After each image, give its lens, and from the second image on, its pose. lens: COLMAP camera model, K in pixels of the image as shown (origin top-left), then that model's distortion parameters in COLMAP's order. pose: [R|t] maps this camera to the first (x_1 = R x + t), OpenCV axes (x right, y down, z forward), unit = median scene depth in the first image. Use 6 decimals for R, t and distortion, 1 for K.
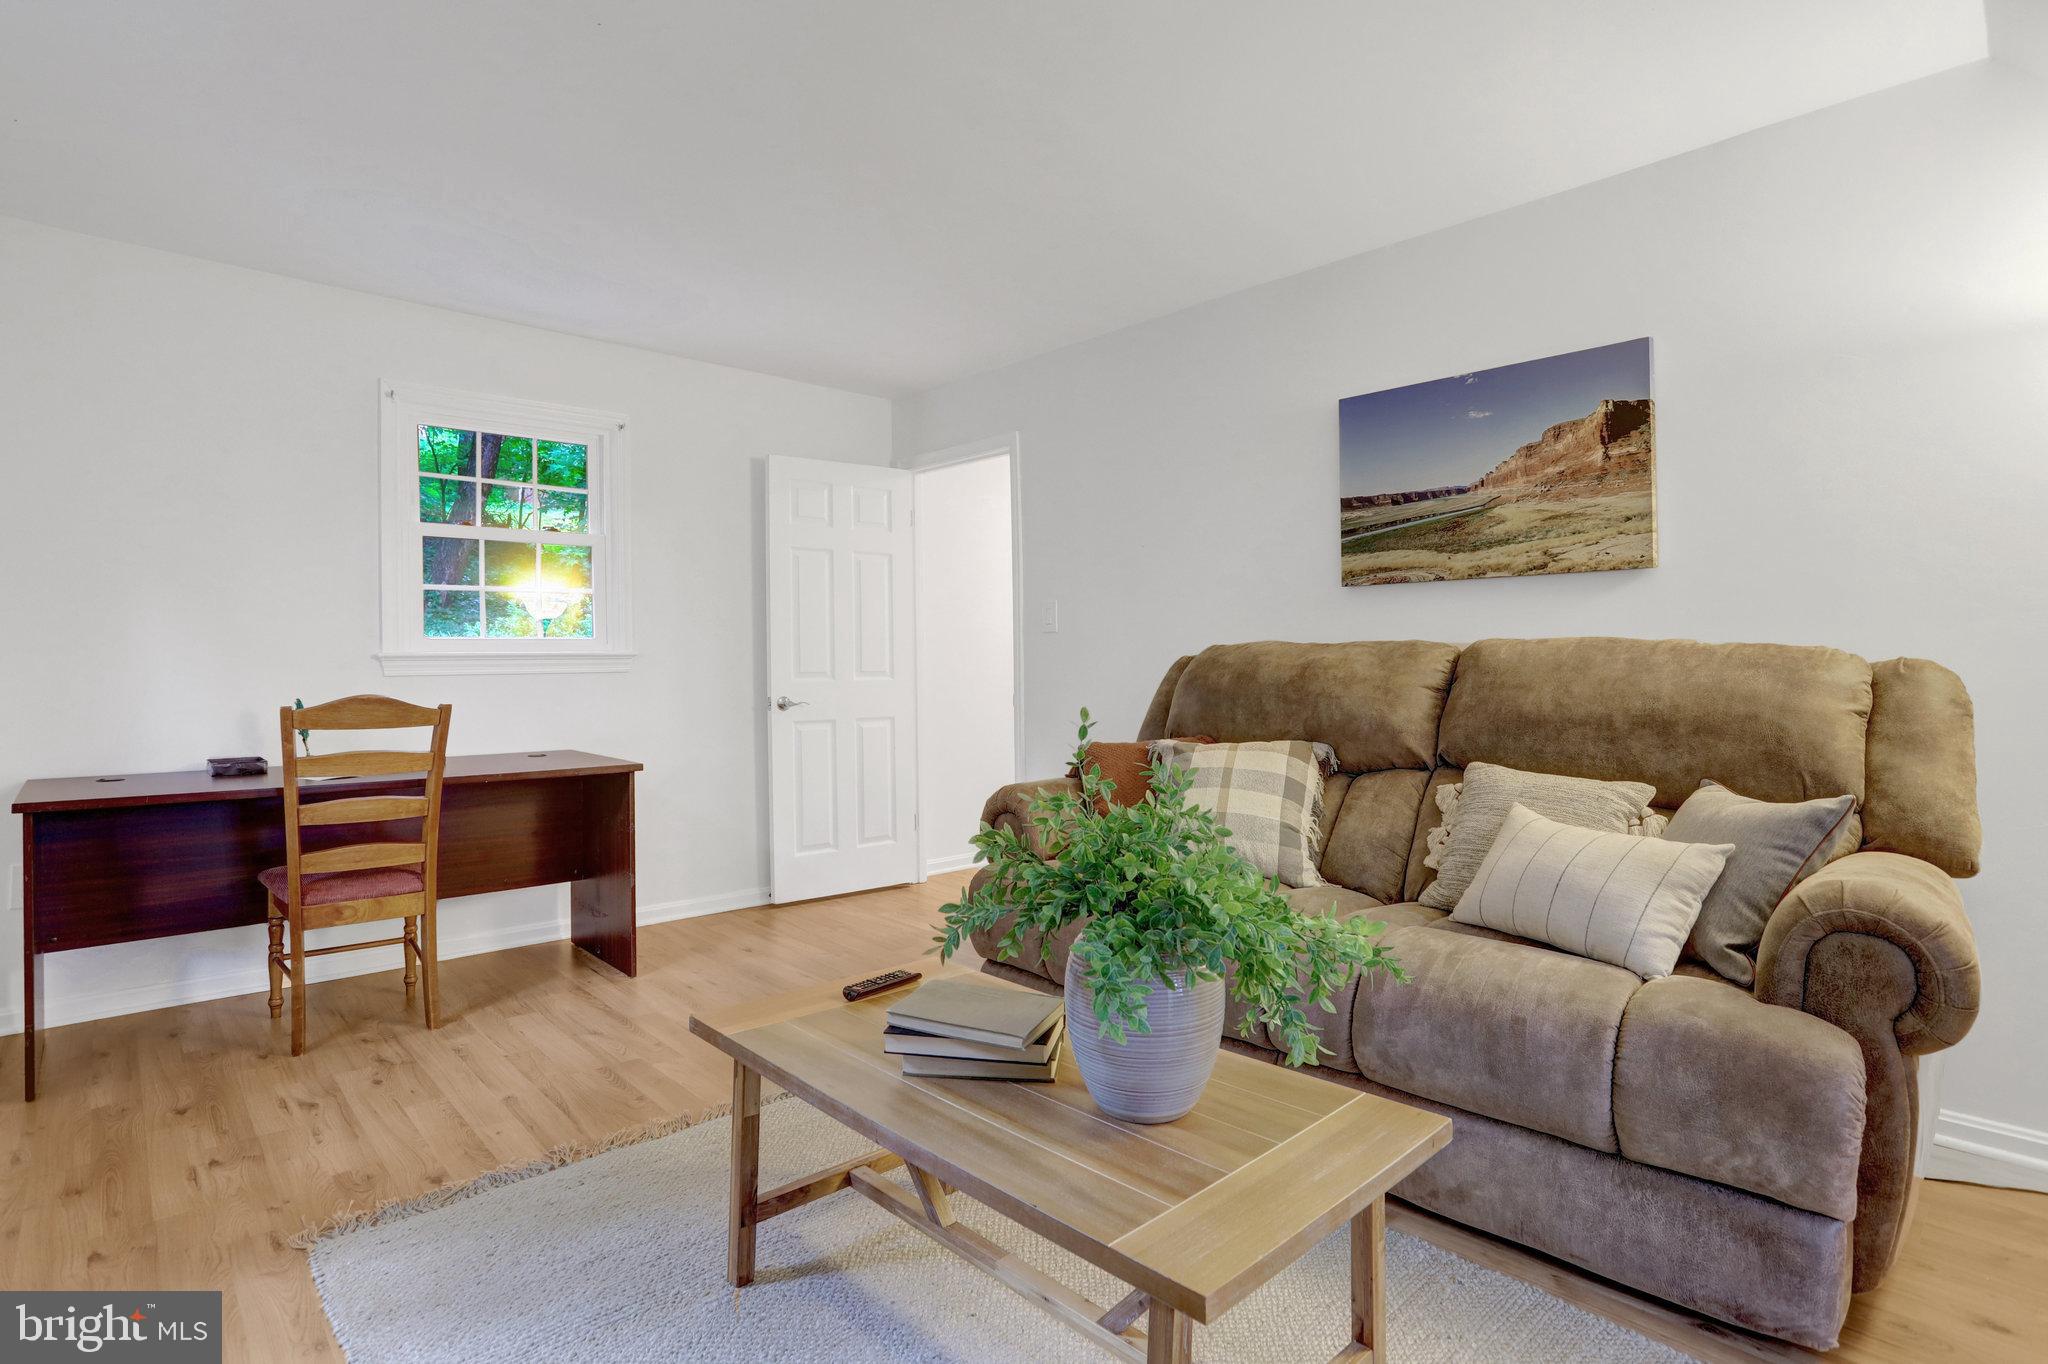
lens RADIAL K [[1017.2, 0, 1011.8], [0, 1017.2, 674.2], [0, 0, 1]] dist [-0.054720, 0.020837]
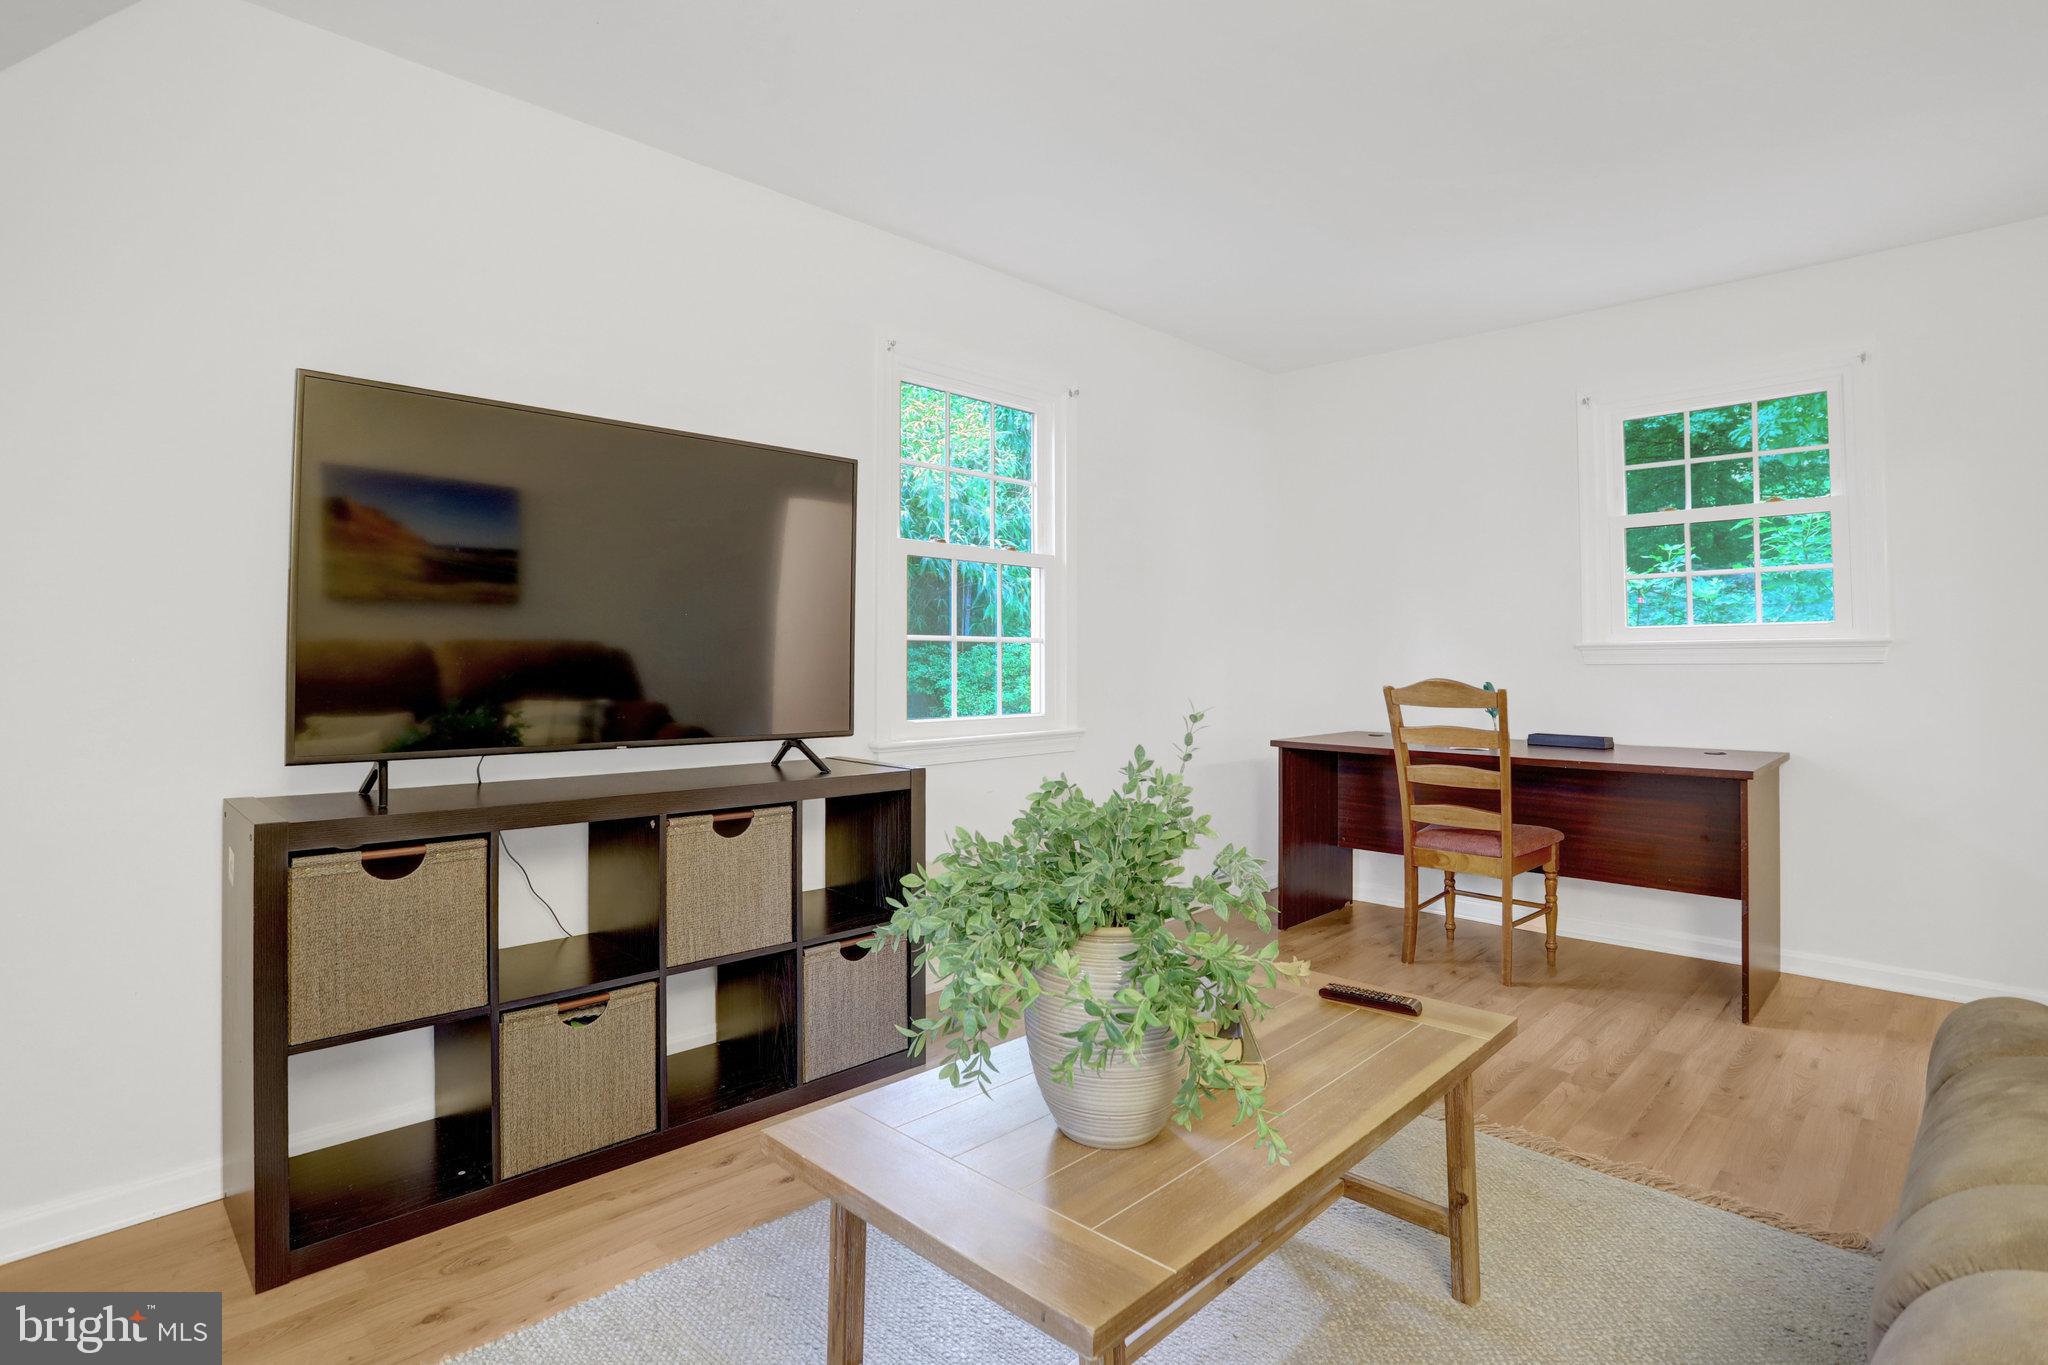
lens RADIAL K [[1017.2, 0, 1013.5], [0, 1017.2, 673.2], [0, 0, 1]] dist [-0.054720, 0.020837]
pose [[0.055029, 0.019193, -0.998300, 0.508684], [-0.010059, 0.999775, 0.018667, -0.002866], [0.998434, 0.009014, 0.055209, 0.414397]]
